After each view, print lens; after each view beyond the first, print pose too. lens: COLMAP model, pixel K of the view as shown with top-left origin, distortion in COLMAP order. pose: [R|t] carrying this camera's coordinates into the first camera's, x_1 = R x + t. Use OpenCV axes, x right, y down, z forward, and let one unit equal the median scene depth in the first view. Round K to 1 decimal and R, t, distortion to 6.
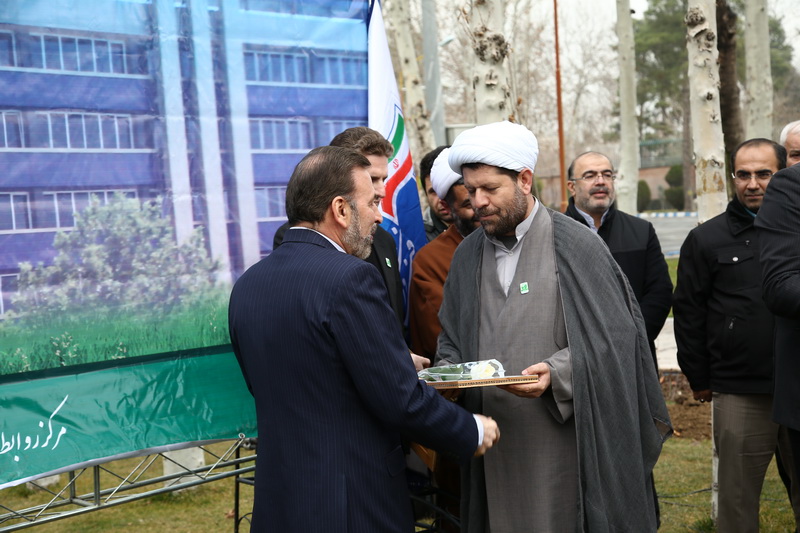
lens RADIAL K [[1257.4, 0, 407.9], [0, 1257.4, 282.9], [0, 0, 1]] dist [0.138903, 0.000000]
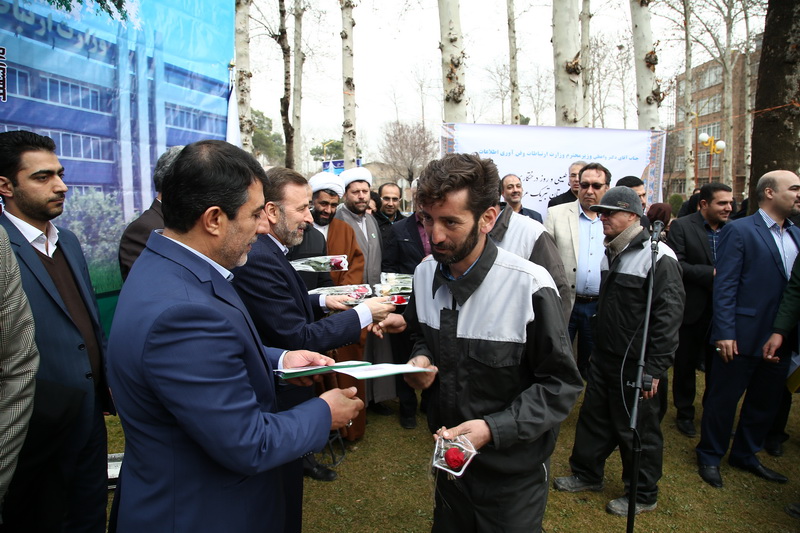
lens RADIAL K [[531.4, 0, 408.0], [0, 531.4, 270.0], [0, 0, 1]] dist [-0.128470, 0.060709]
pose [[0.866294, 0.000301, 0.499534, -0.199089], [-0.027534, 0.998508, 0.047147, -0.010267], [-0.498775, -0.054598, 0.865010, 0.260601]]
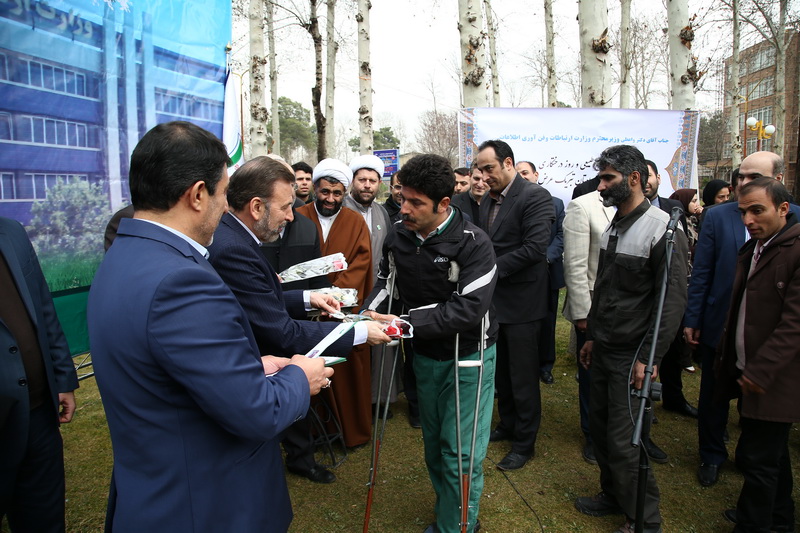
lens RADIAL K [[531.4, 0, 409.8], [0, 531.4, 271.4], [0, 0, 1]] dist [-0.128470, 0.060709]
pose [[0.899399, -0.007564, 0.437064, -0.129897], [-0.025547, 0.997232, 0.069831, -0.011503], [-0.436382, -0.073972, 0.896716, 0.276657]]
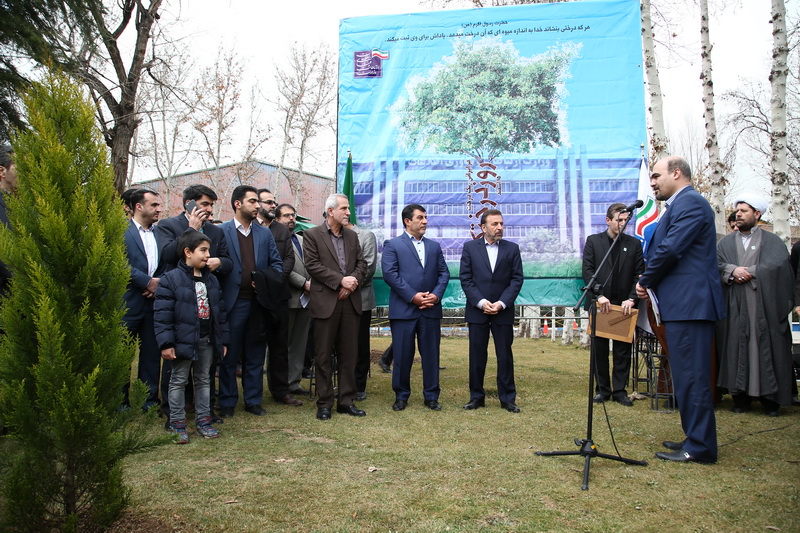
lens RADIAL K [[531.4, 0, 405.1], [0, 531.4, 264.4], [0, 0, 1]] dist [-0.128470, 0.060709]
pose [[0.586011, 0.000993, -0.810302, 0.661091], [-0.093305, 0.993430, -0.066262, 0.145925], [0.804913, 0.114435, 0.582254, -0.071243]]
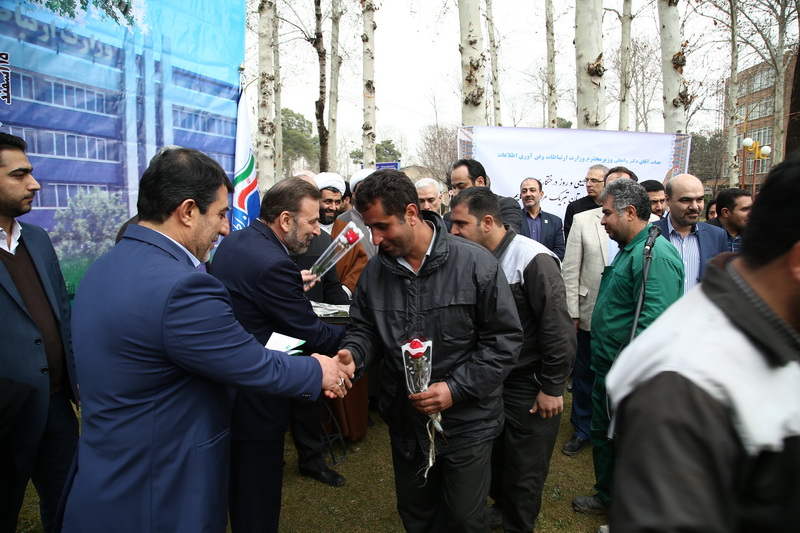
lens RADIAL K [[531.4, 0, 410.1], [0, 531.4, 274.4], [0, 0, 1]] dist [-0.128470, 0.060709]
pose [[0.898211, 0.016986, 0.439237, -0.149098], [-0.044030, 0.997704, 0.051454, -0.011116], [-0.437355, -0.065556, 0.896896, 0.237200]]
